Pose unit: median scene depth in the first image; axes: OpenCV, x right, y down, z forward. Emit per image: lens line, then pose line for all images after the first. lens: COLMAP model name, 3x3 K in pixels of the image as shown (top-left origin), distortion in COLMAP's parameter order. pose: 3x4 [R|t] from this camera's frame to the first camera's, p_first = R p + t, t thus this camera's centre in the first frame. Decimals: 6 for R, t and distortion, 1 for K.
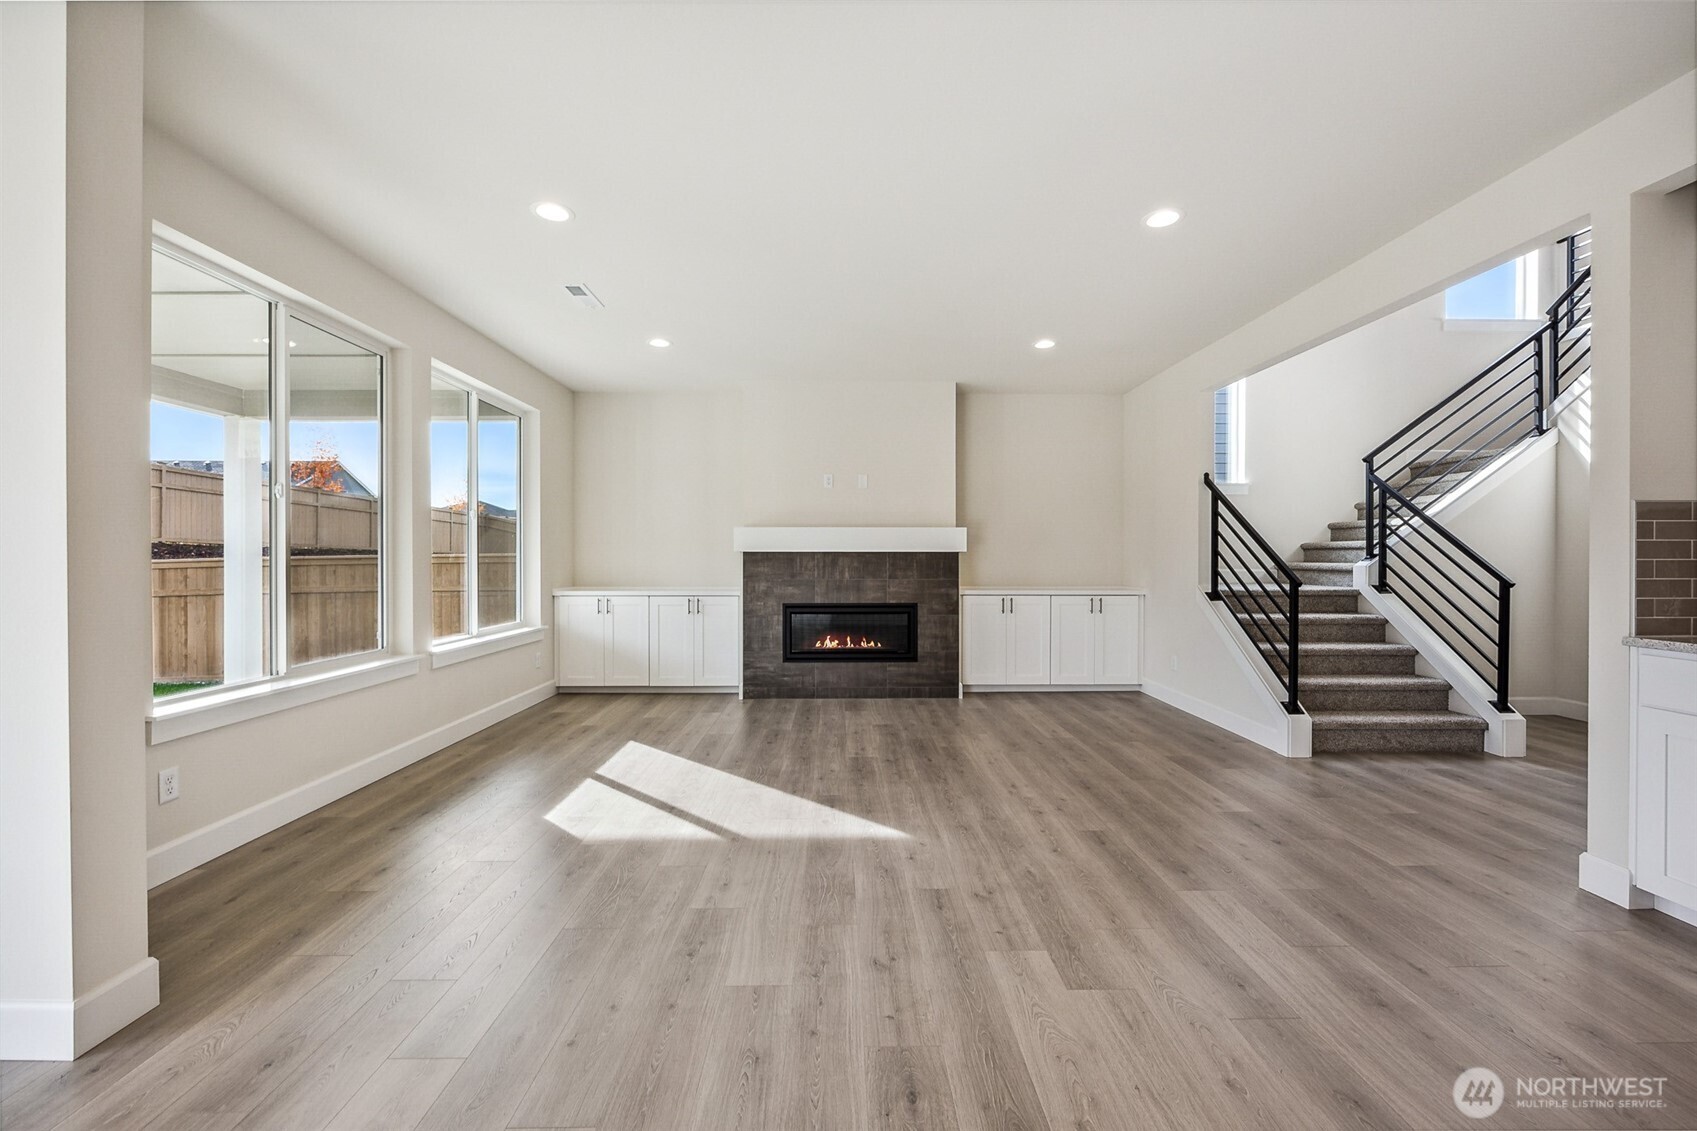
lens RADIAL K [[680.0, 0, 858.5], [0, 680.0, 555.1], [0, 0, 1]] dist [-0.001141, 0.000860]
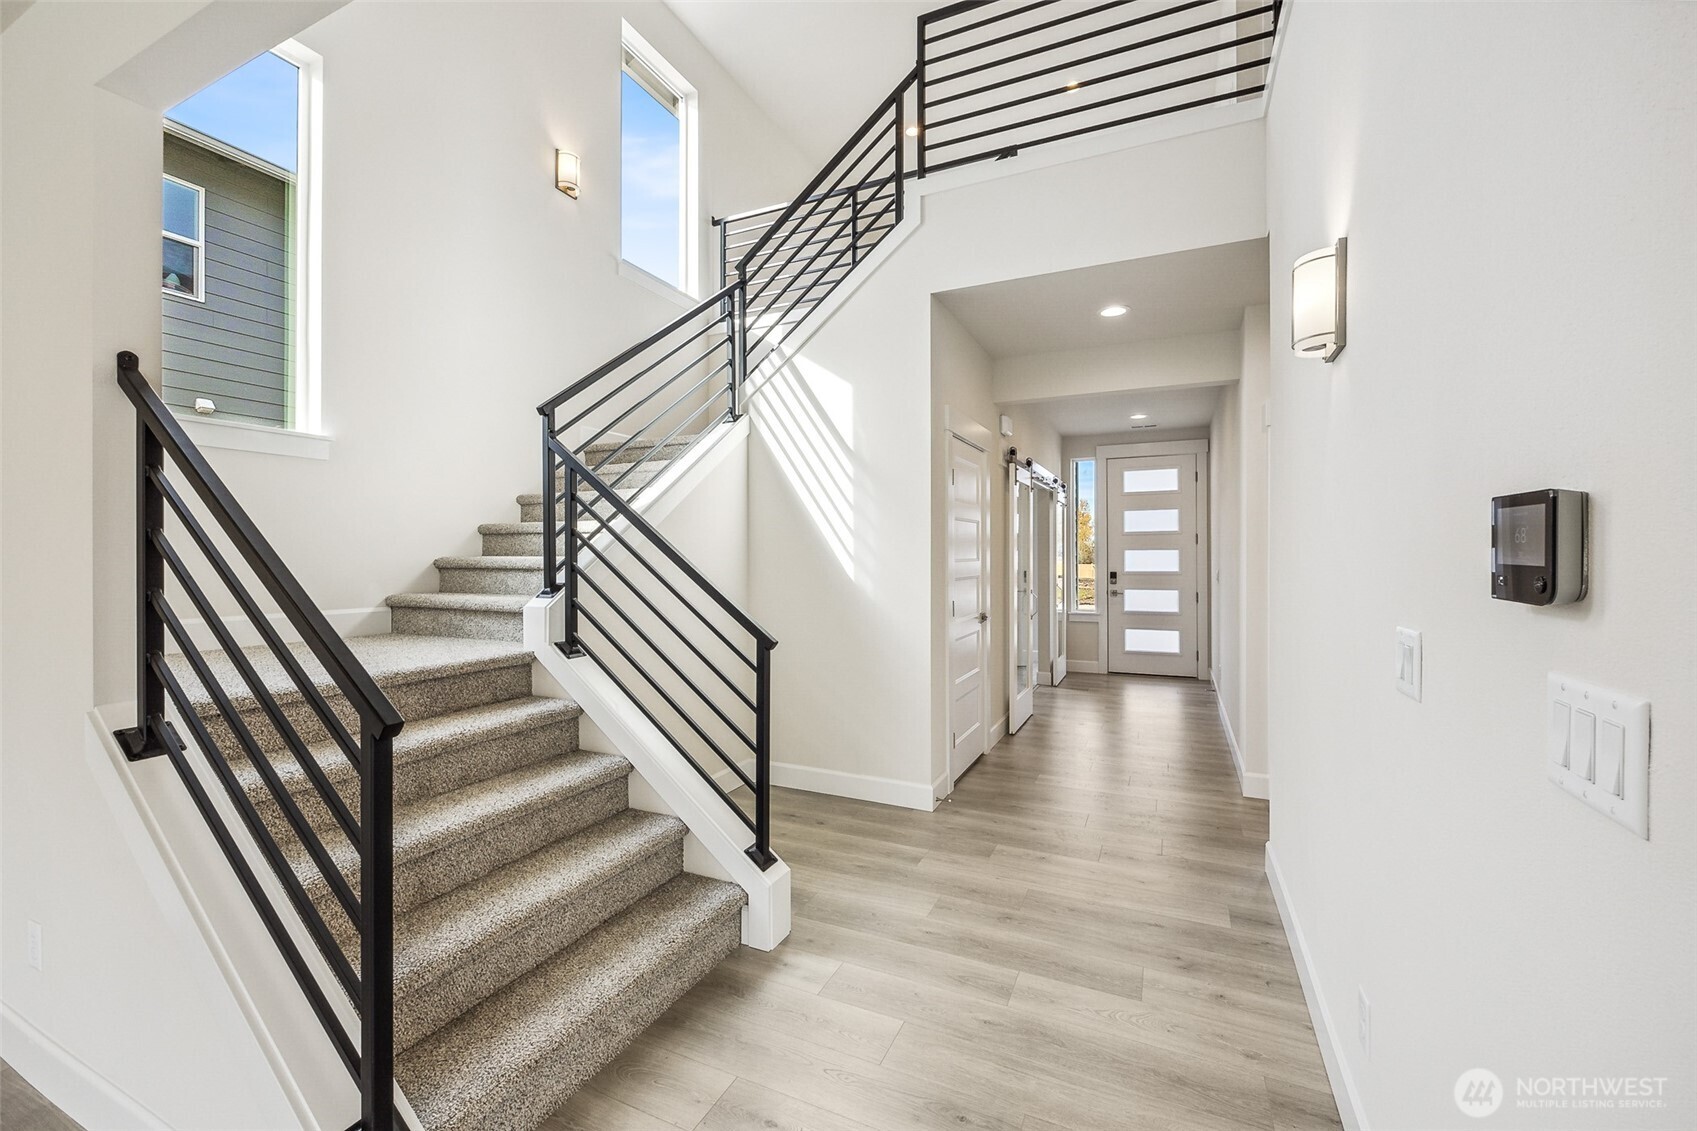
lens RADIAL K [[680.0, 0, 835.8], [0, 680.0, 562.3], [0, 0, 1]] dist [-0.001141, 0.000860]
pose [[0.460435, -0.008579, 0.887652, 0.376858], [-0.003935, 0.999924, 0.011705, -0.026833], [-0.887685, -0.008883, 0.460366, 0.549943]]
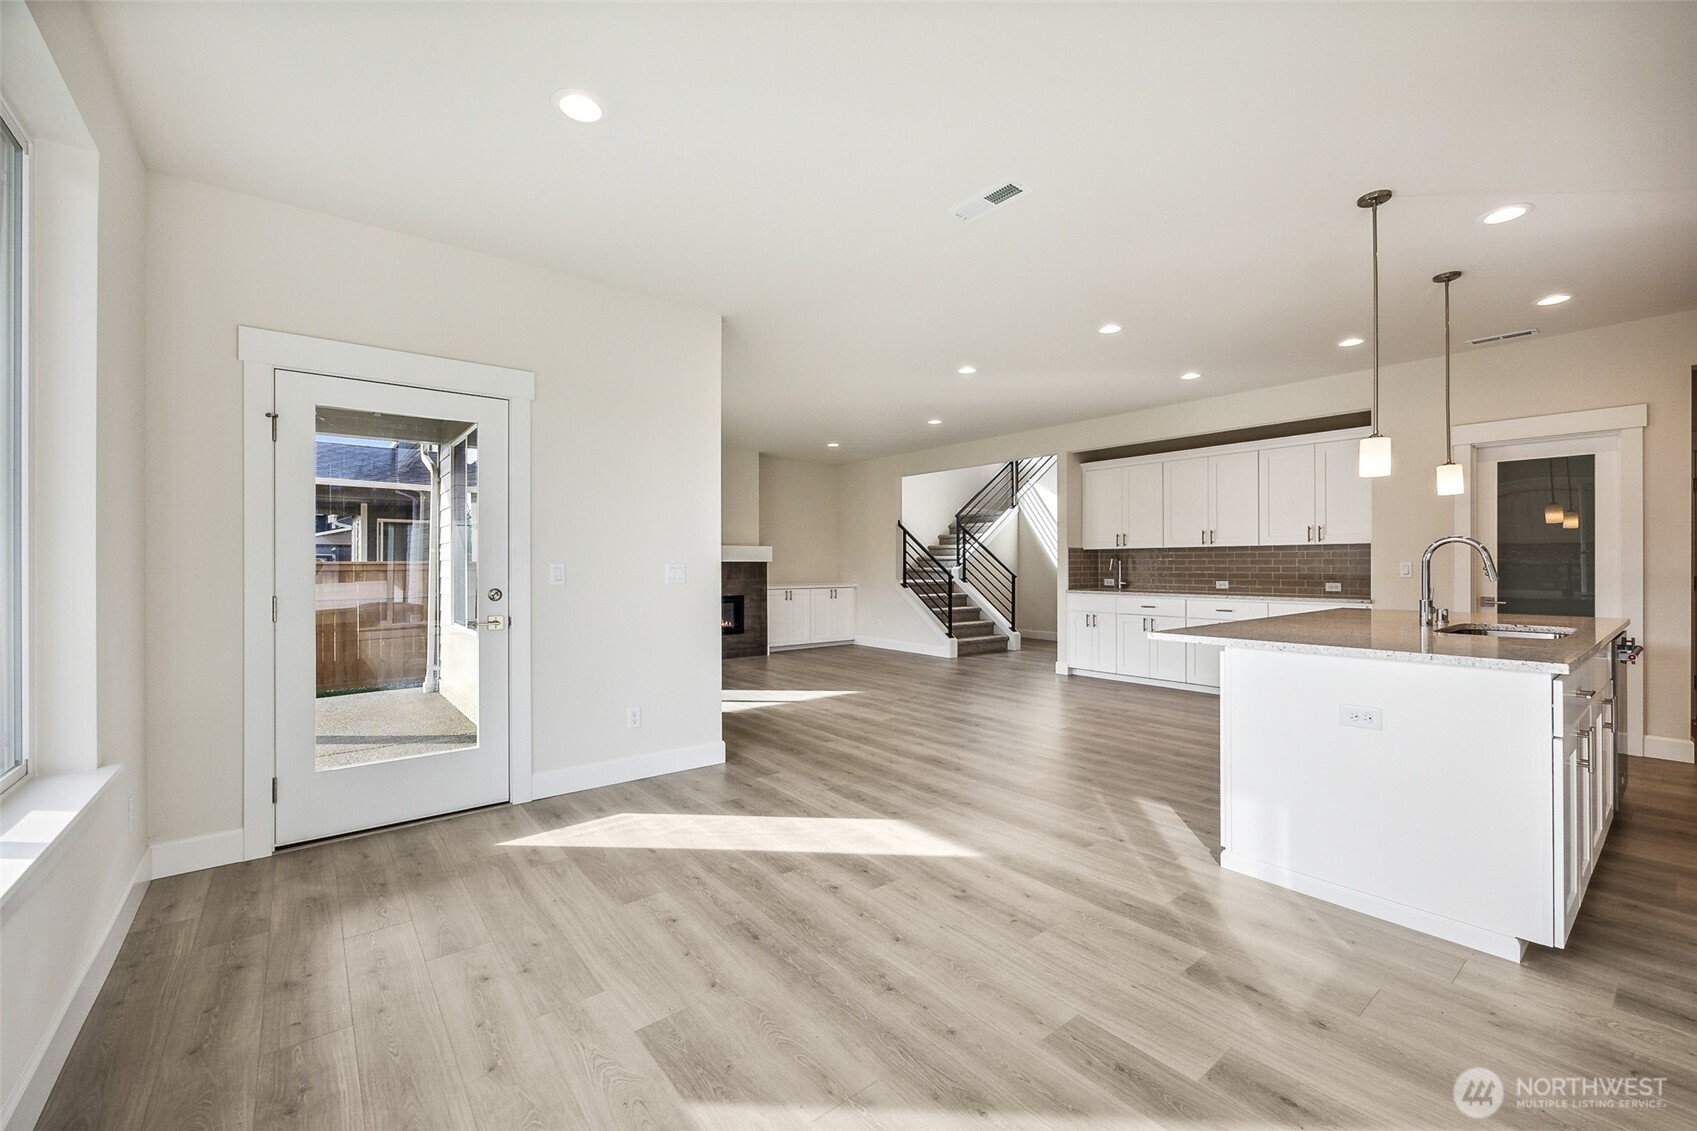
lens RADIAL K [[680.0, 0, 857.5], [0, 680.0, 561.7], [0, 0, 1]] dist [-0.001141, 0.000860]
pose [[0.785002, -0.001193, 0.619493, -0.735709], [-0.000925, 0.999995, 0.003098, -0.011268], [-0.619493, -0.003005, 0.784996, -0.398892]]
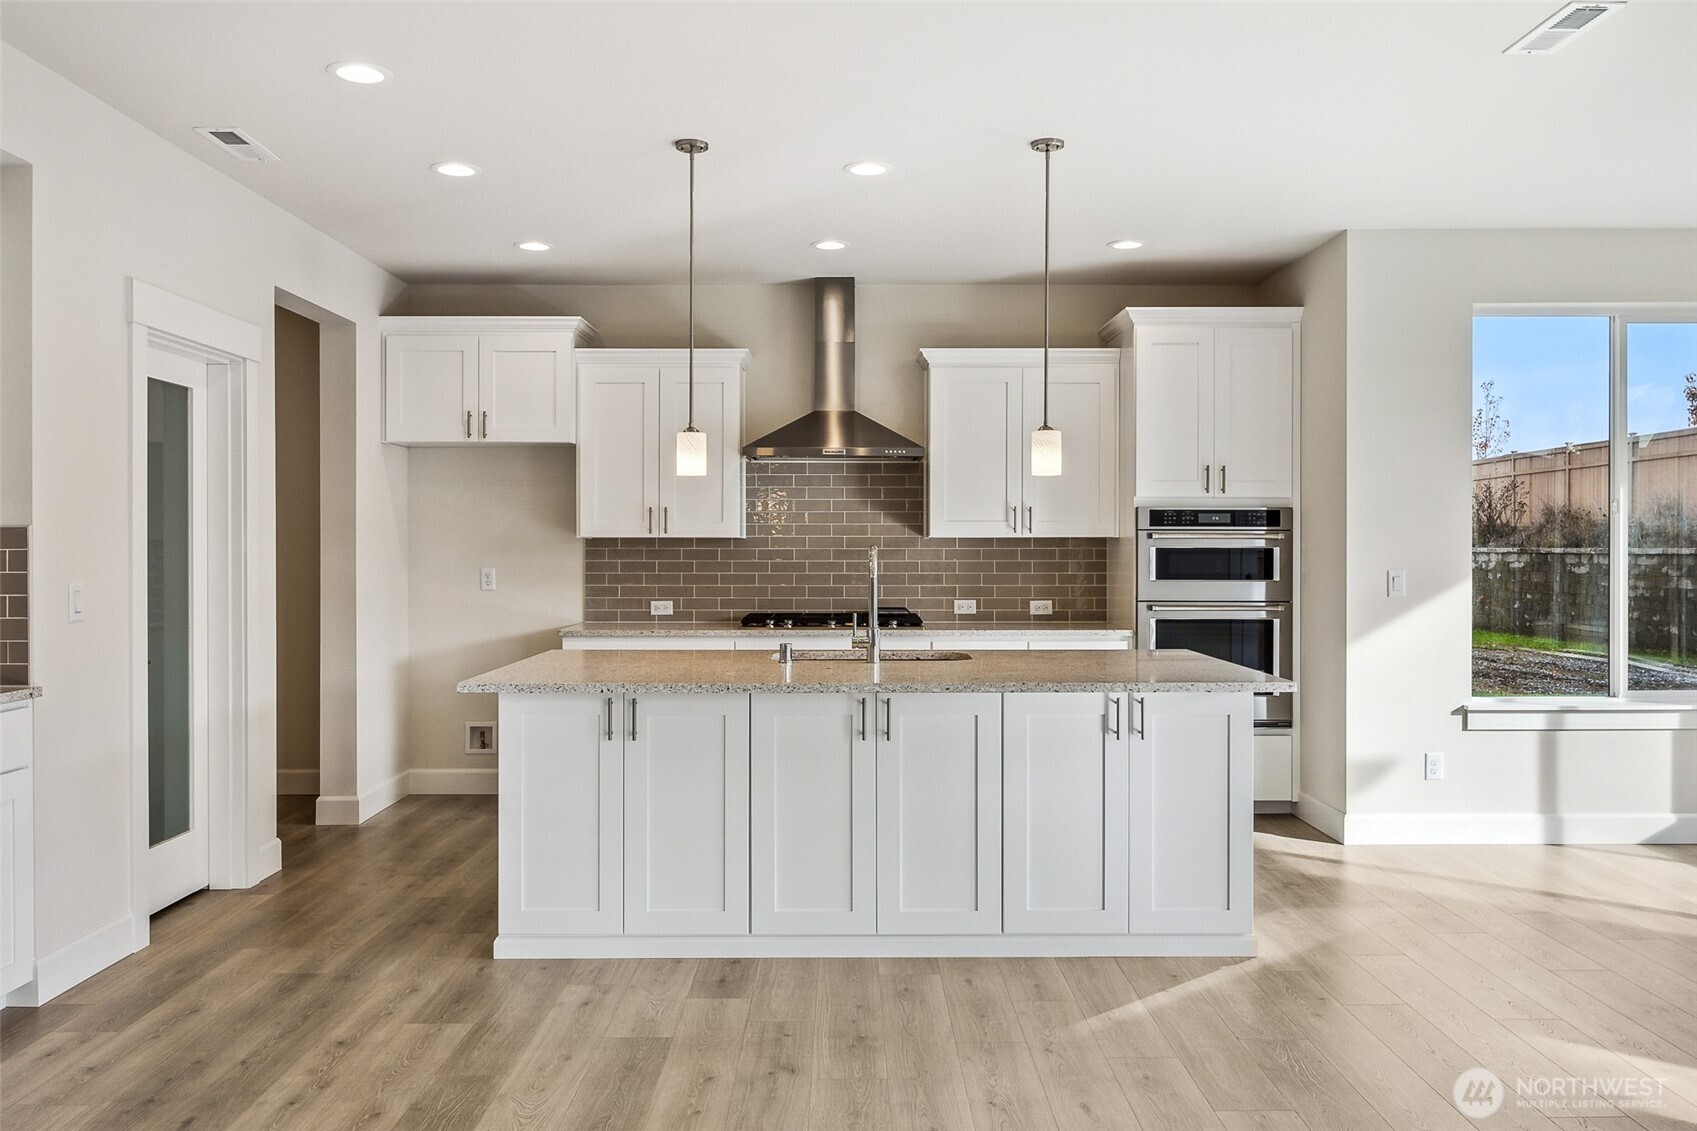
lens RADIAL K [[1288.8, 0, 849.9], [0, 1288.8, 556.8], [0, 0, 1]] dist [-0.007942, 0.012052]
pose [[-0.999787, -0.000158, 0.020656, 0.046653], [-0.000185, 0.999999, -0.001276, -0.021988], [-0.020656, -0.001280, -0.999786, 0.642081]]
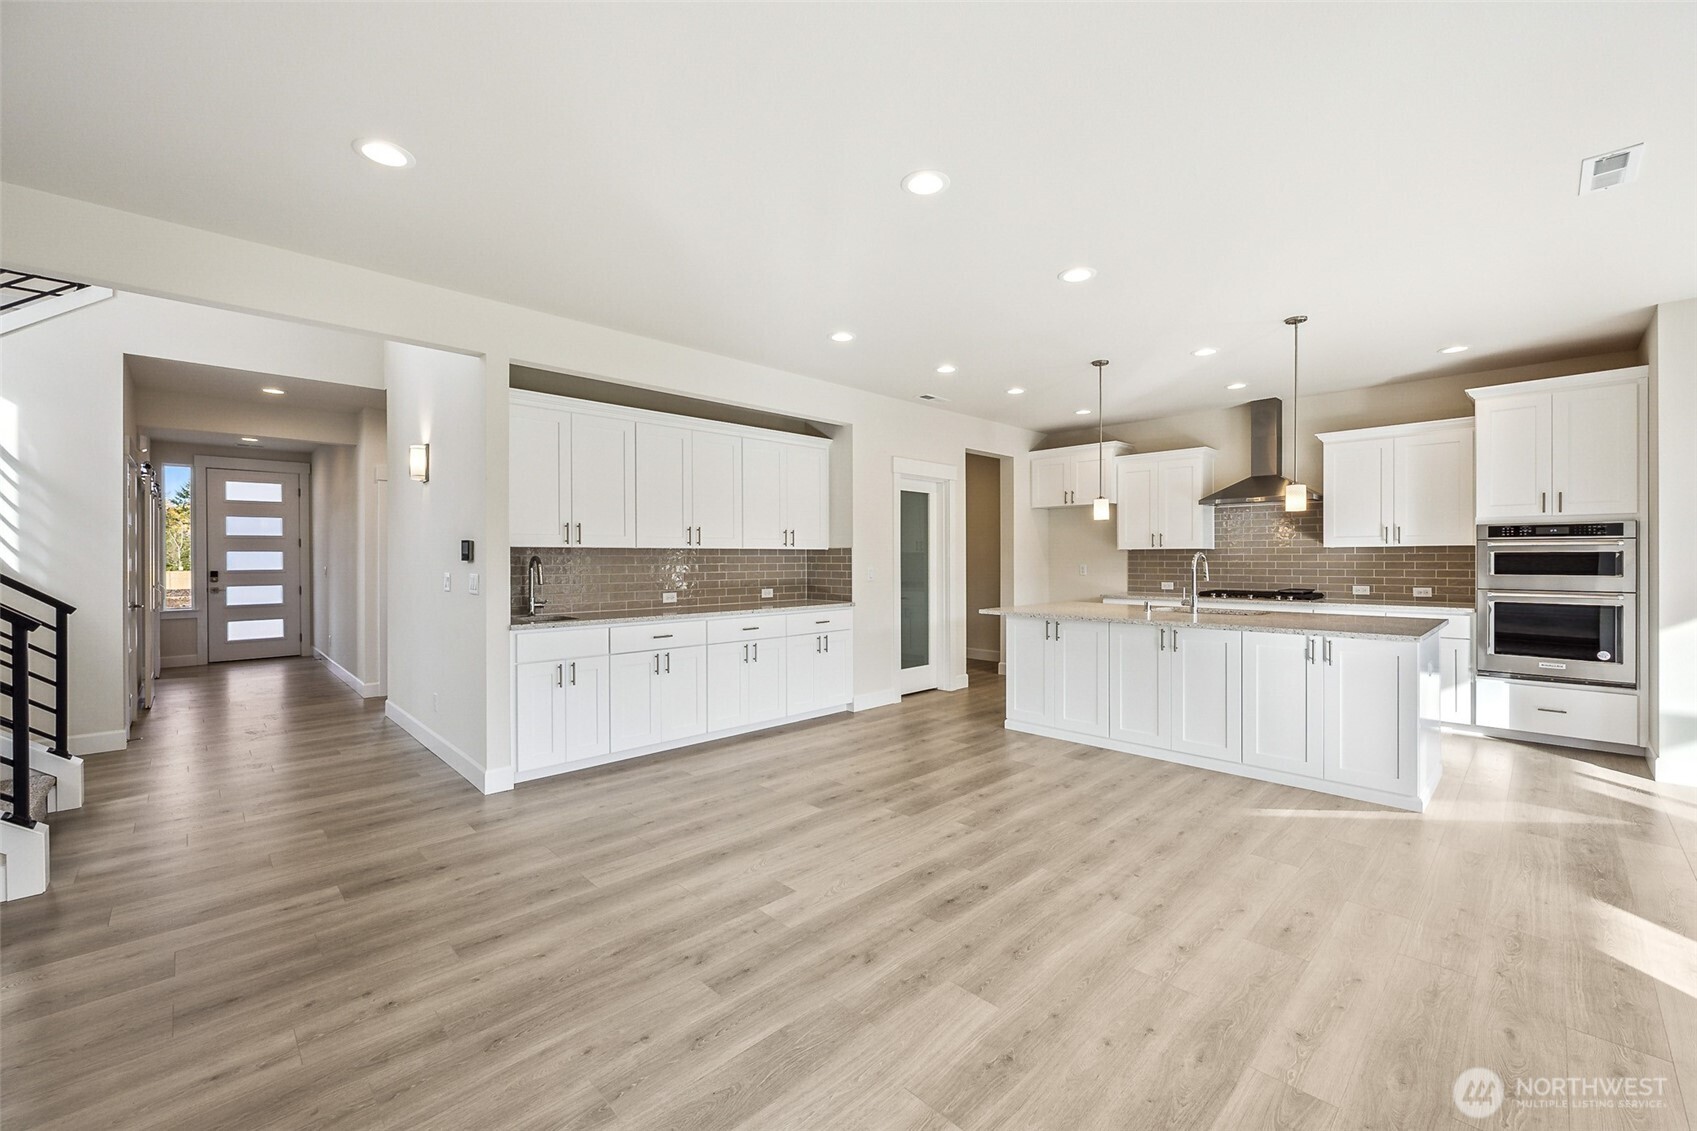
lens RADIAL K [[680.0, 0, 853.6], [0, 680.0, 555.8], [0, 0, 1]] dist [-0.001141, 0.000860]
pose [[-0.682426, 0.004548, 0.730941, -0.297295], [-0.002554, 0.999960, -0.008606, -0.017080], [-0.730951, -0.007740, -0.682386, 0.692127]]
